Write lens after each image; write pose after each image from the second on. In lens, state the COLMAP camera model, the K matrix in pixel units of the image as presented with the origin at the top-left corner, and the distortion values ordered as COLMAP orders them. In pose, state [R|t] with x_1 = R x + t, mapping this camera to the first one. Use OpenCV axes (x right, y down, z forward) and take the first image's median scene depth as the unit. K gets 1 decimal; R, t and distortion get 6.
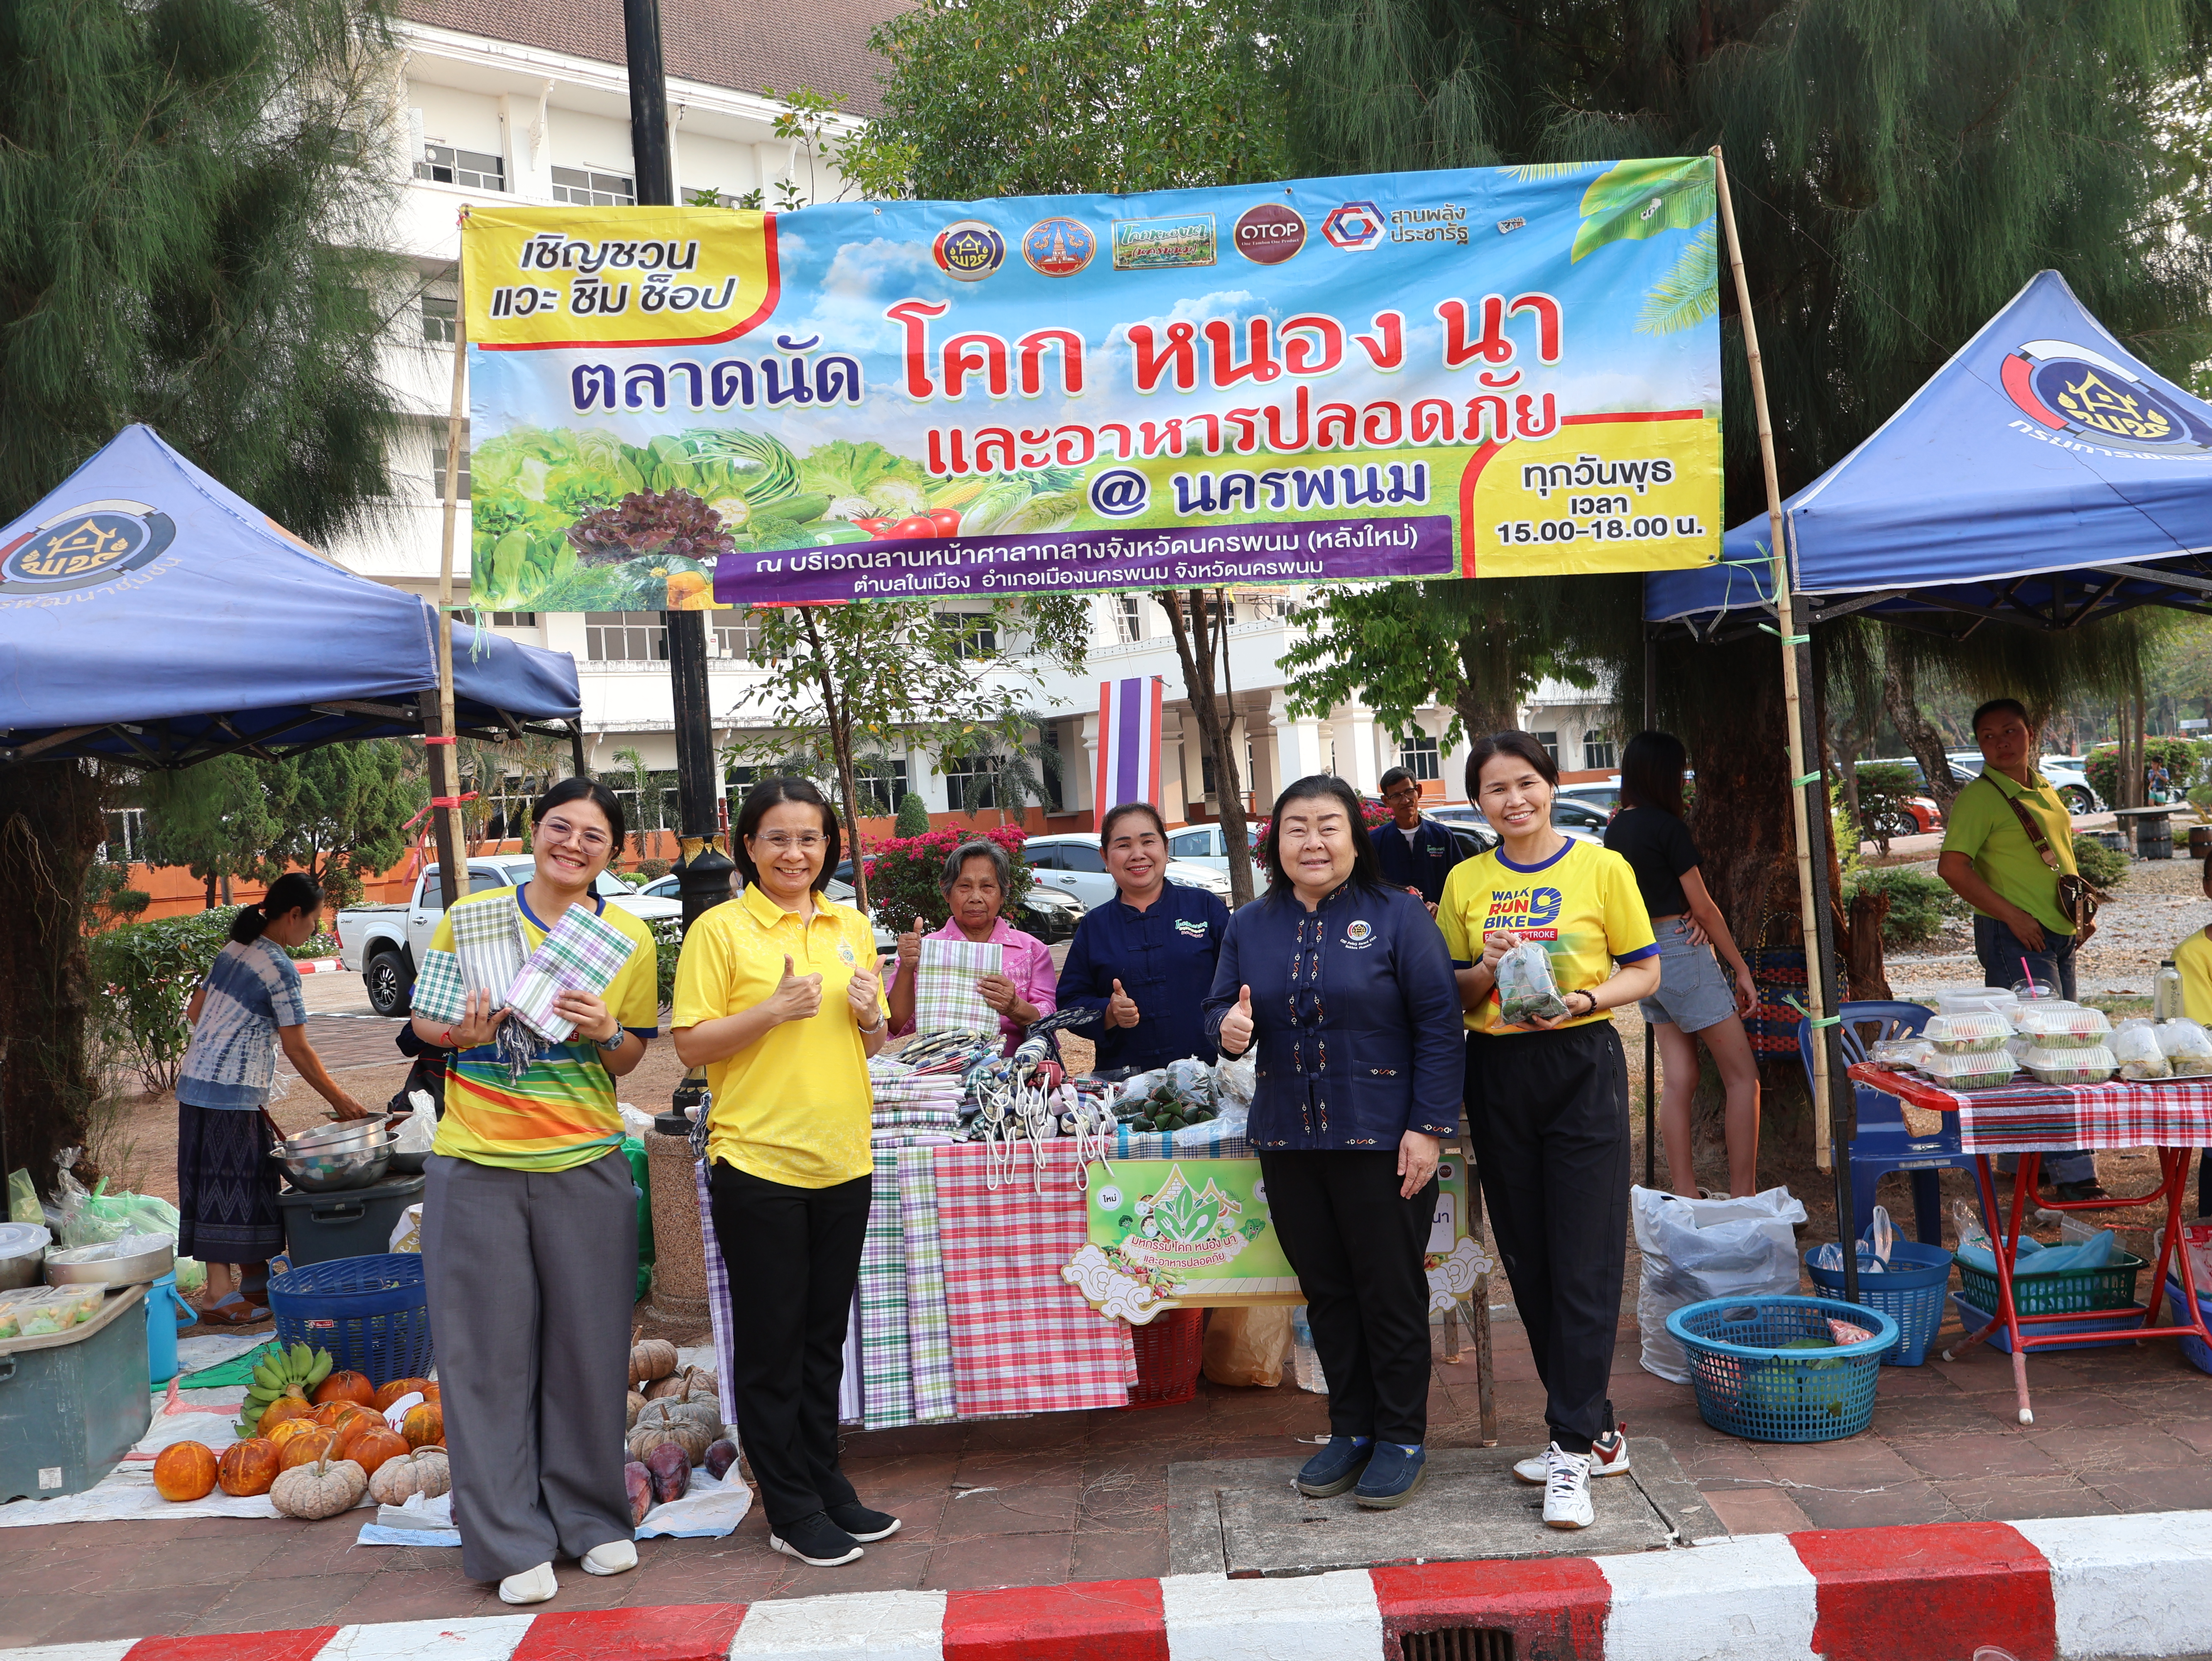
lens RADIAL K [[2082.1, 0, 1106.0], [0, 2082.1, 830.5], [0, 0, 1]] dist [0.000098, 0.006202]
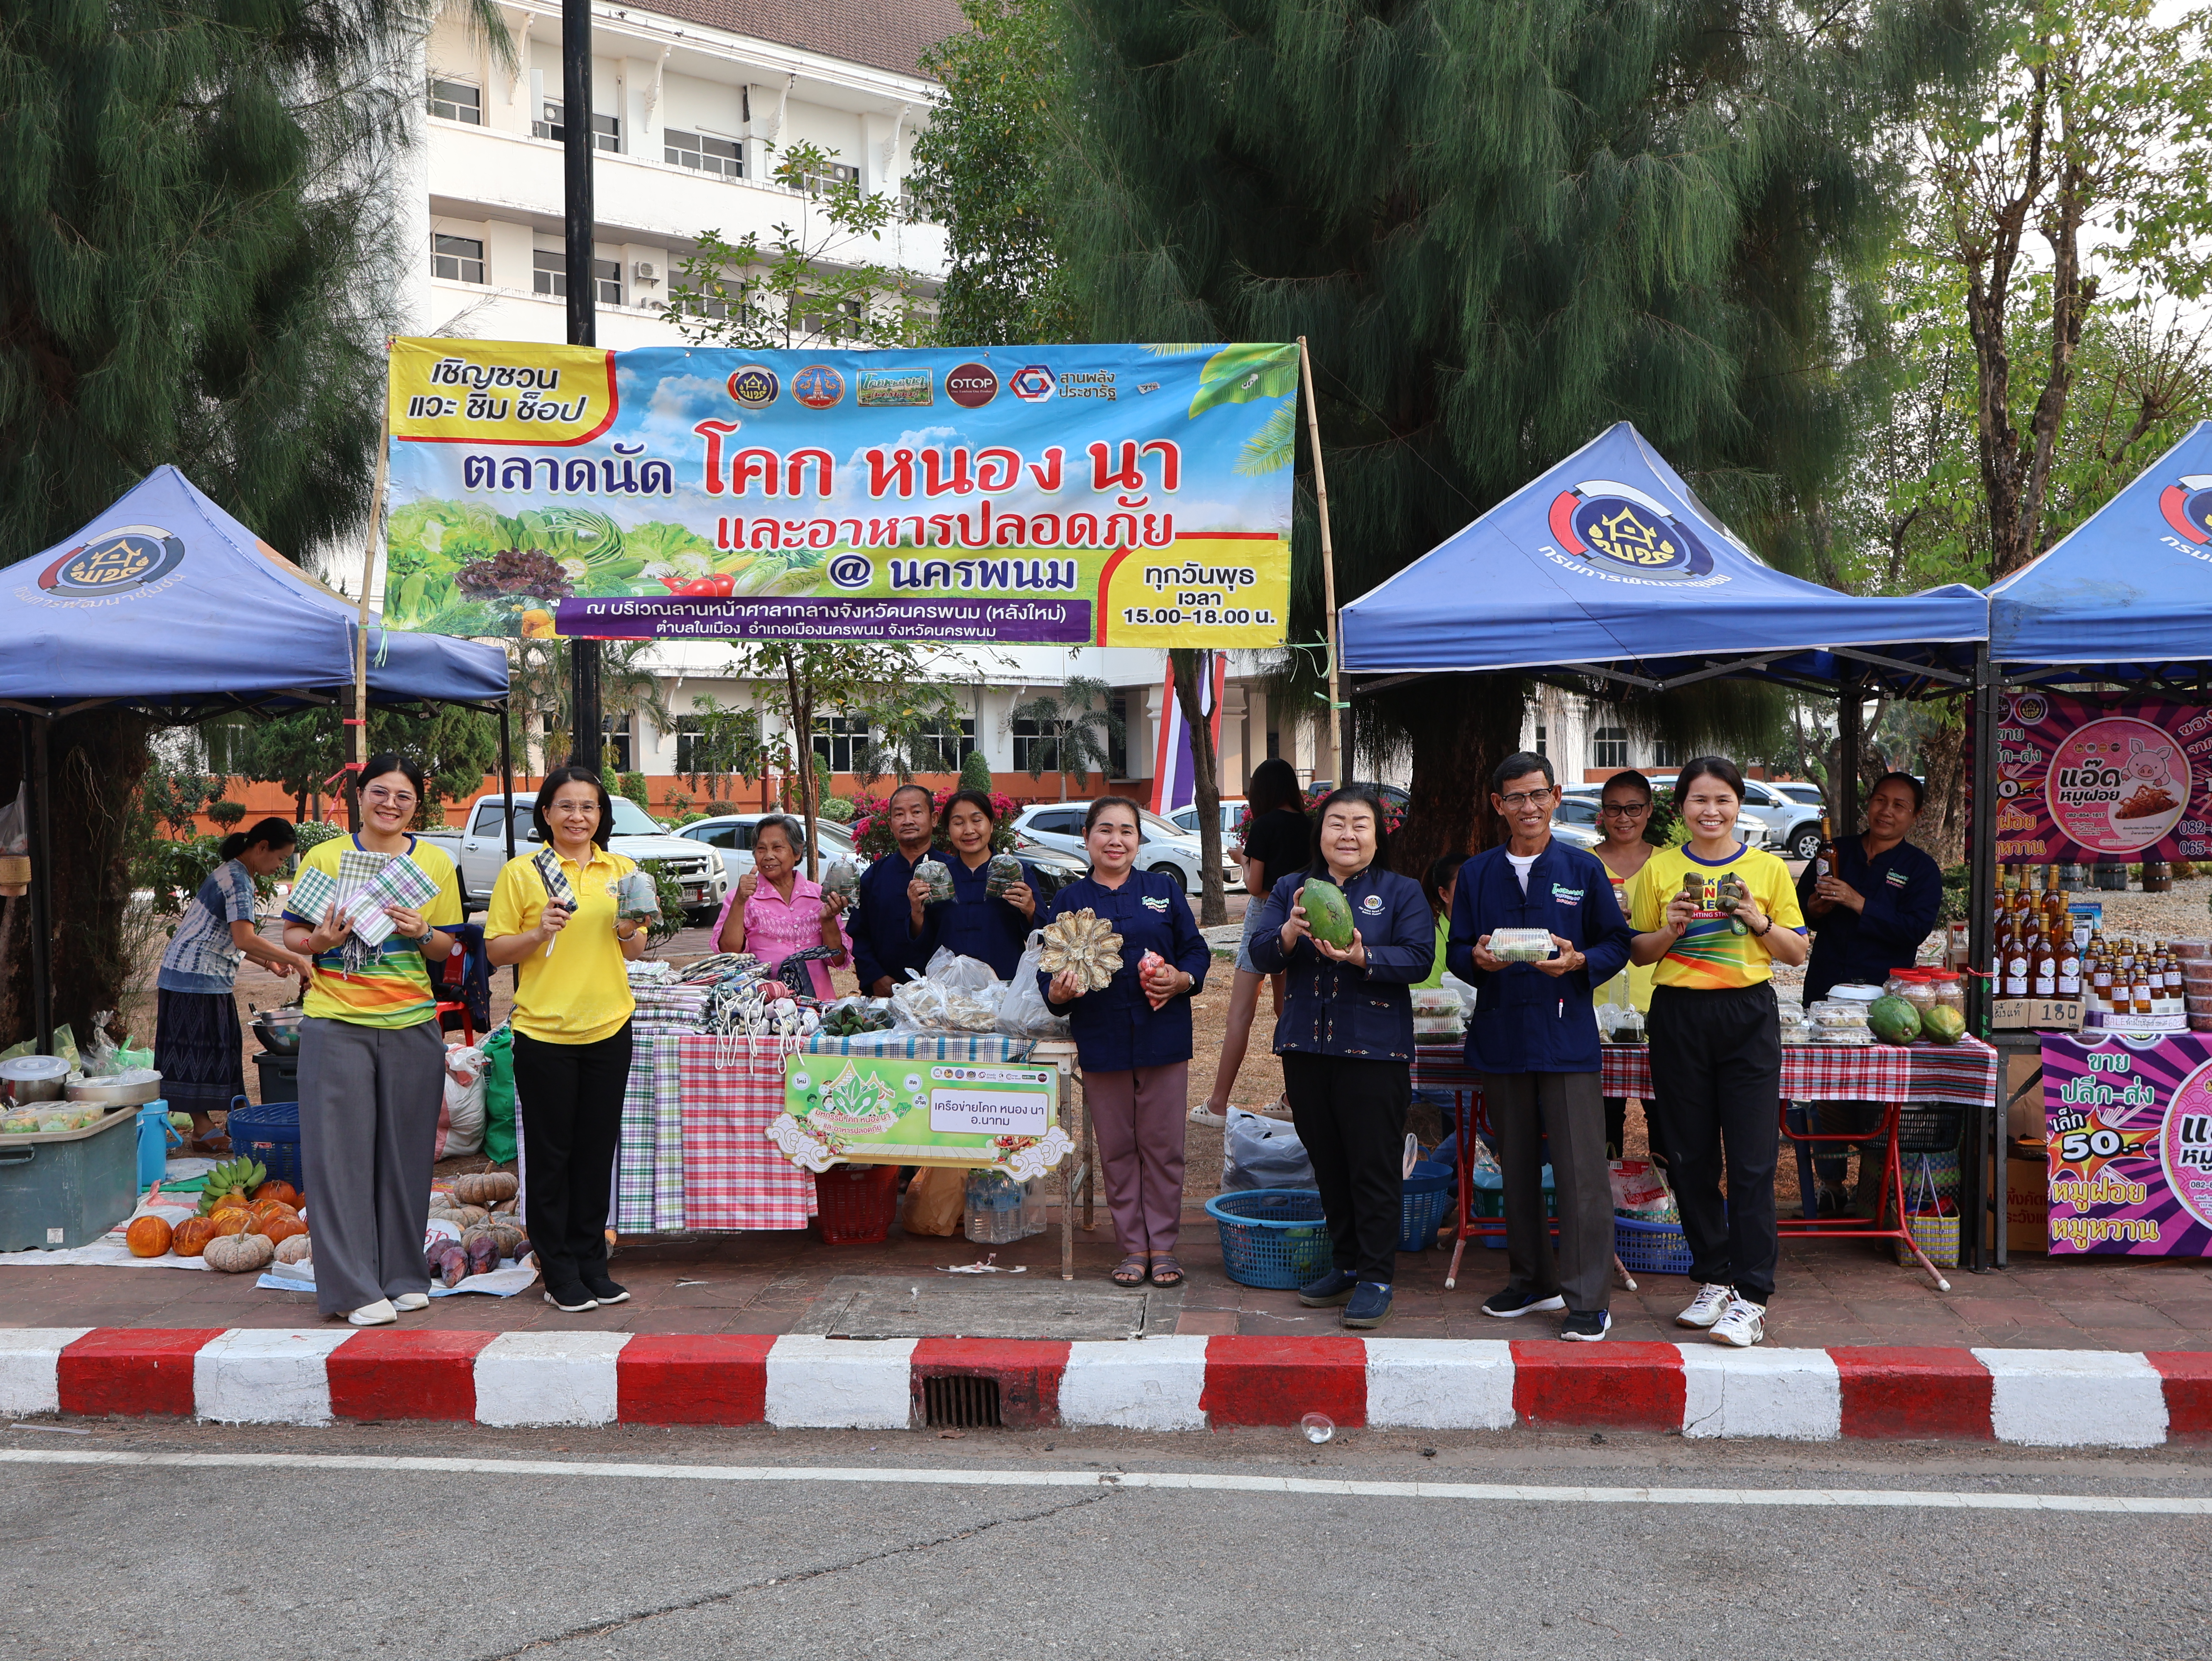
lens RADIAL K [[2234.9, 0, 1165.9], [0, 2234.9, 825.3], [0, 0, 1]] dist [0.021262, 0.029963]
pose [[0.996270, 0.060452, -0.061580, 0.312885], [-0.059404, 0.998059, 0.018715, -0.034863], [0.062592, -0.014988, 0.997927, -0.455074]]
